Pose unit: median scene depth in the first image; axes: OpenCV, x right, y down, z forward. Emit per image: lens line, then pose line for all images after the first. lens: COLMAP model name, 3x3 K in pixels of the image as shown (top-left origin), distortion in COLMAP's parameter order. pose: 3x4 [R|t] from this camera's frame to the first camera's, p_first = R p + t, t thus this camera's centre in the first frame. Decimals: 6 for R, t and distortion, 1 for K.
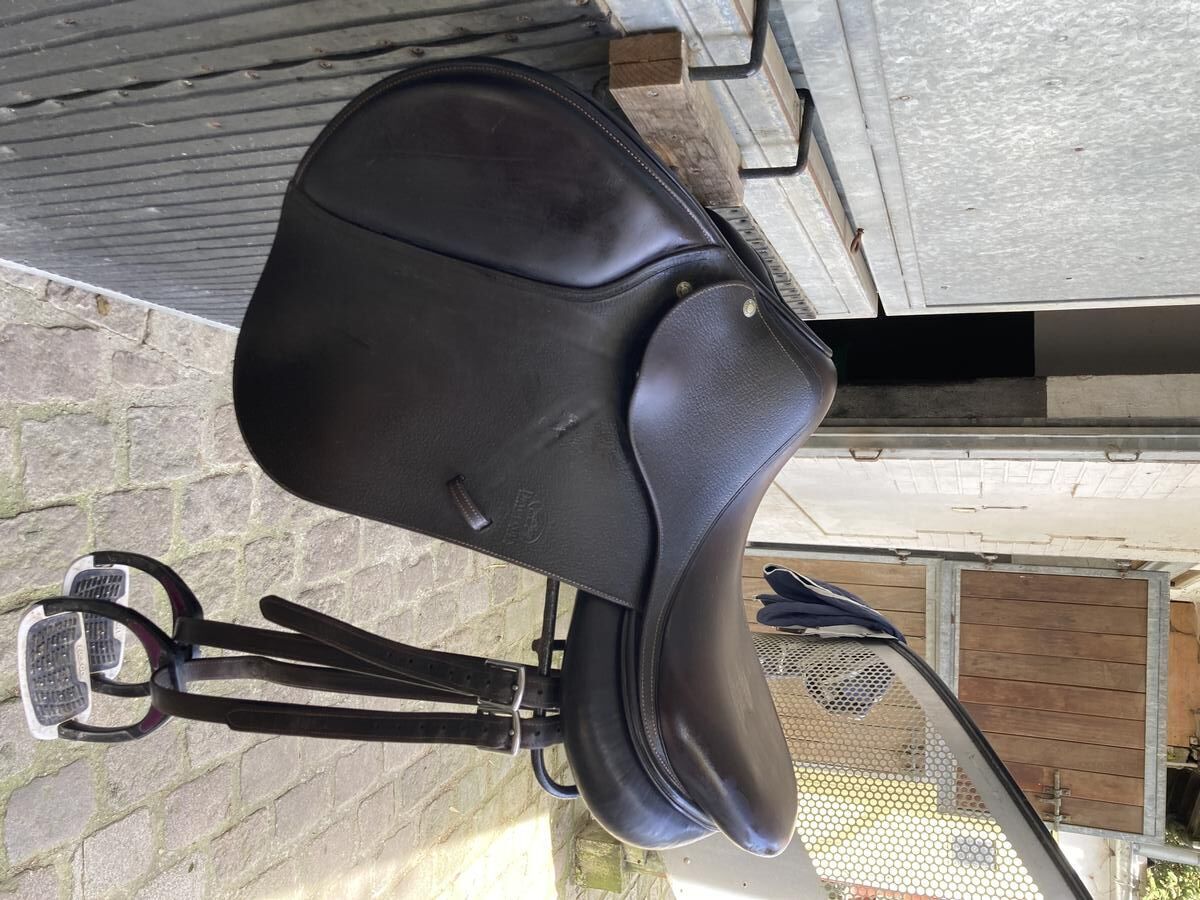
lens RADIAL K [[966.9, 0, 600.2], [0, 966.9, 458.1], [0, 0, 1]] dist [0.002812, -0.015379]
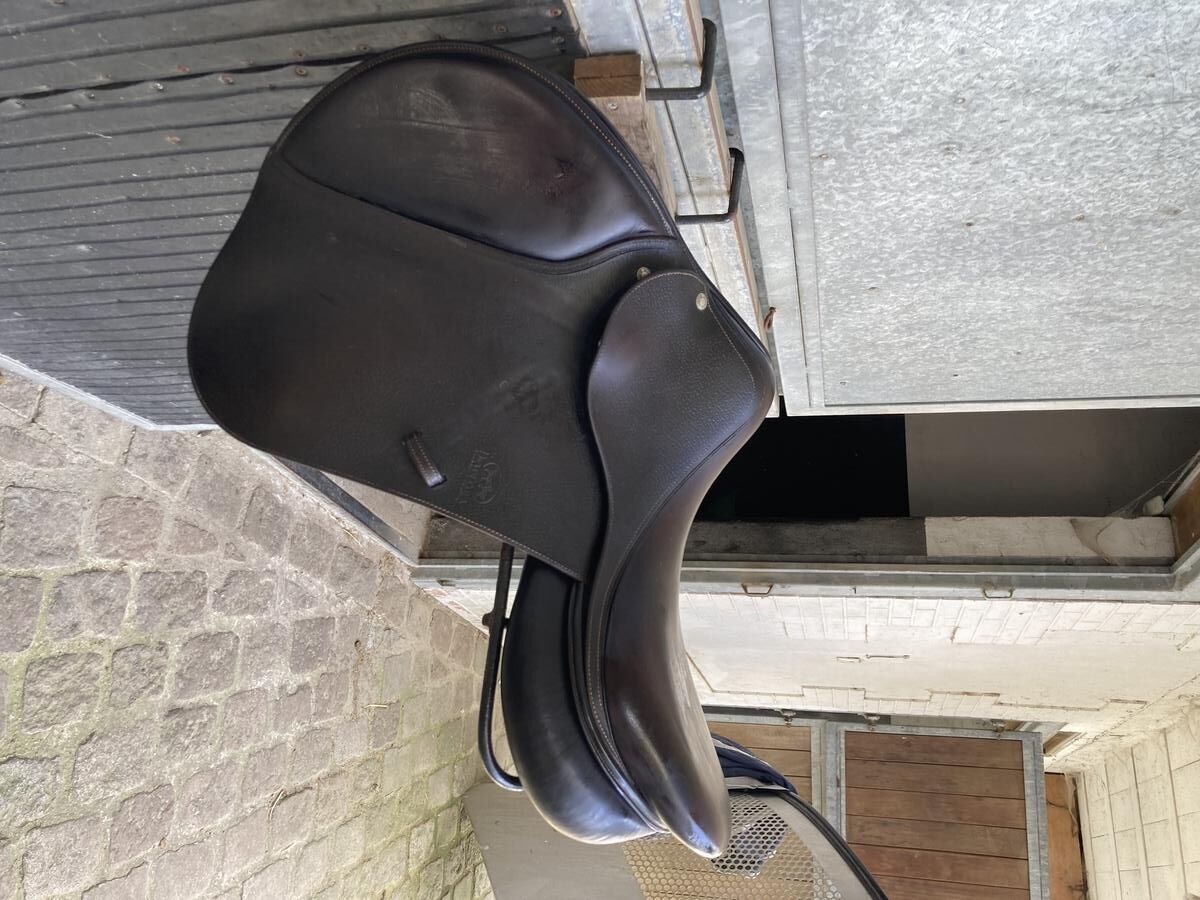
lens RADIAL K [[966.9, 0, 599.0], [0, 966.9, 441.3], [0, 0, 1]] dist [0.002812, -0.015379]
pose [[0.992113, 0.043700, 0.117484, -0.046485], [-0.019390, 0.979482, -0.200597, 0.137347], [-0.123840, 0.196737, 0.972604, 0.004026]]
